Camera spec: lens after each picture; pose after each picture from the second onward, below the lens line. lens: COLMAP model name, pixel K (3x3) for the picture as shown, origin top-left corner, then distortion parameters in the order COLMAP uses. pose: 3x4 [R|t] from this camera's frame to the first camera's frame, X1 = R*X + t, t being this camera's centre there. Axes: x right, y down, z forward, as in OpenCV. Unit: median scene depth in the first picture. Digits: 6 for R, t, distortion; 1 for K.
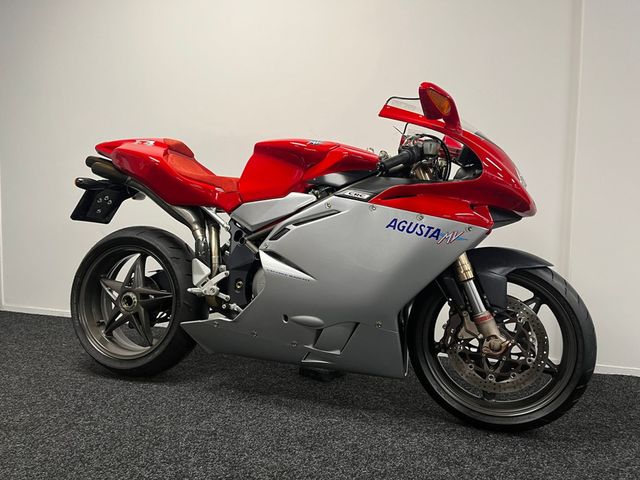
lens RADIAL K [[522.8, 0, 320.0], [0, 522.8, 240.0], [0, 0, 1]] dist [-0.004206, -0.007326]
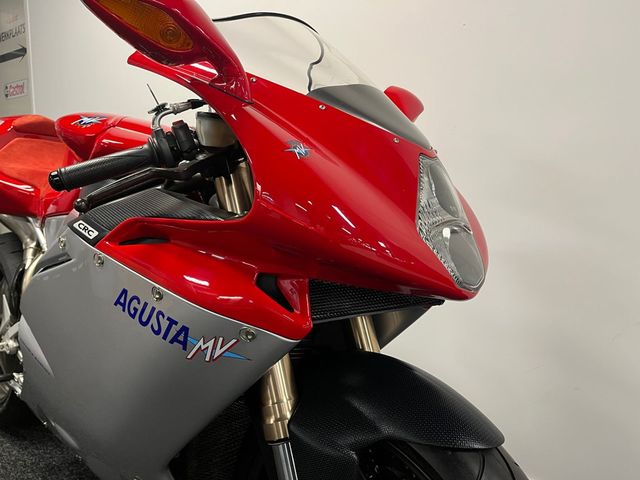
lens RADIAL K [[522.8, 0, 320.0], [0, 522.8, 240.0], [0, 0, 1]] dist [-0.004206, -0.007326]
pose [[0.923373, 0.055453, -0.379879, 0.420555], [-0.019599, 0.995032, 0.097611, -0.117073], [0.383404, -0.082686, 0.919872, 0.565381]]
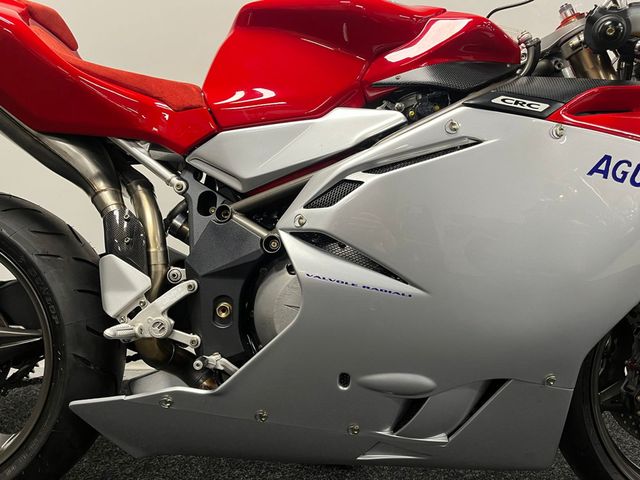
lens RADIAL K [[522.8, 0, 320.0], [0, 522.8, 240.0], [0, 0, 1]] dist [-0.004206, -0.007326]
pose [[0.950591, -0.017964, 0.309925, -0.216750], [0.015877, 0.999831, 0.009256, 0.023186], [-0.310039, -0.003878, 0.950716, 0.558762]]
